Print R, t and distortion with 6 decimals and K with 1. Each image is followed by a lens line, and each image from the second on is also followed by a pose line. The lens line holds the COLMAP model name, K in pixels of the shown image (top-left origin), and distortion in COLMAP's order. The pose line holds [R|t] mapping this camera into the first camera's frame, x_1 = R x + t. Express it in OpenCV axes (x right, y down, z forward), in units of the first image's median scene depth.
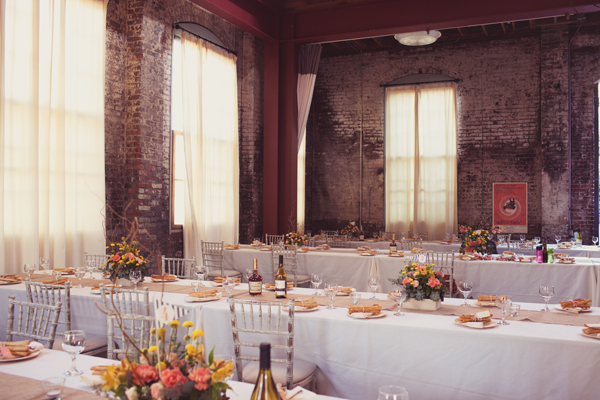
lens RADIAL K [[605.1, 0, 299.5], [0, 605.1, 198.3], [0, 0, 1]] dist [-0.059166, 0.000000]
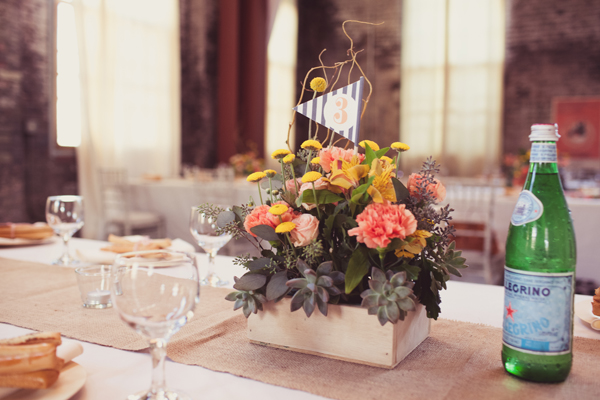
lens RADIAL K [[605.1, 0, 300.8], [0, 605.1, 200.5], [0, 0, 1]] dist [-0.059166, 0.000000]
pose [[0.997939, 0.011879, -0.063055, 0.073726], [-0.007001, 0.997006, 0.077013, 0.041424], [0.063781, -0.076412, 0.995034, 0.285142]]
